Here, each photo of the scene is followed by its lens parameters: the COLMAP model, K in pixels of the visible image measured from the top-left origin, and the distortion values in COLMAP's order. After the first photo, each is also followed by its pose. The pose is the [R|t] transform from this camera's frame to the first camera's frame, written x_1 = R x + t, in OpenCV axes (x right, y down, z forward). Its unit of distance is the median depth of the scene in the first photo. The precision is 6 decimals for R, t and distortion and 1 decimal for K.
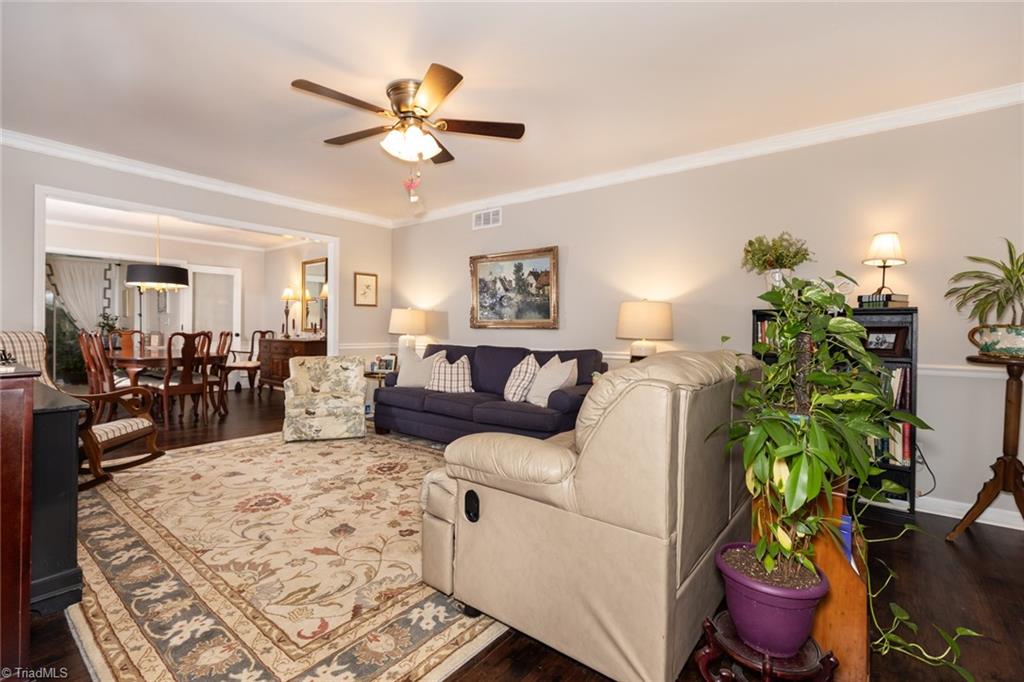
lens RADIAL K [[457.5, 0, 512.9], [0, 457.5, 335.8], [0, 0, 1]] dist [0.001859, -0.000226]
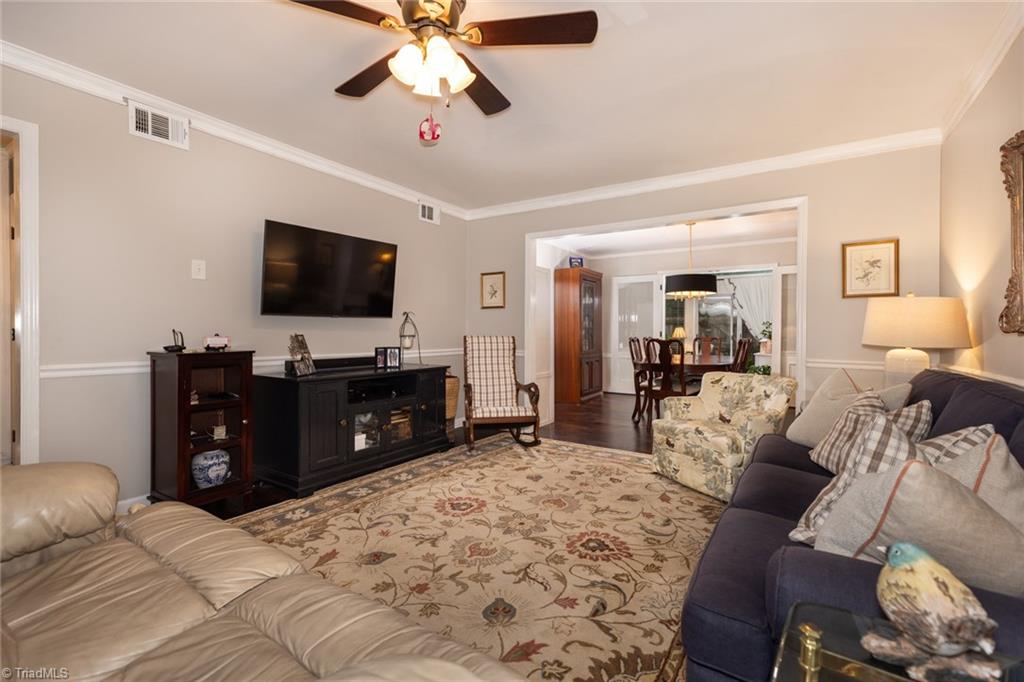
lens RADIAL K [[457.5, 0, 512.9], [0, 457.5, 335.8], [0, 0, 1]] dist [0.001859, -0.000226]
pose [[0.076232, -0.000017, -0.997090, 0.448485], [-0.021230, 0.999773, -0.001640, -0.009327], [0.996864, 0.021293, 0.076215, 0.992813]]
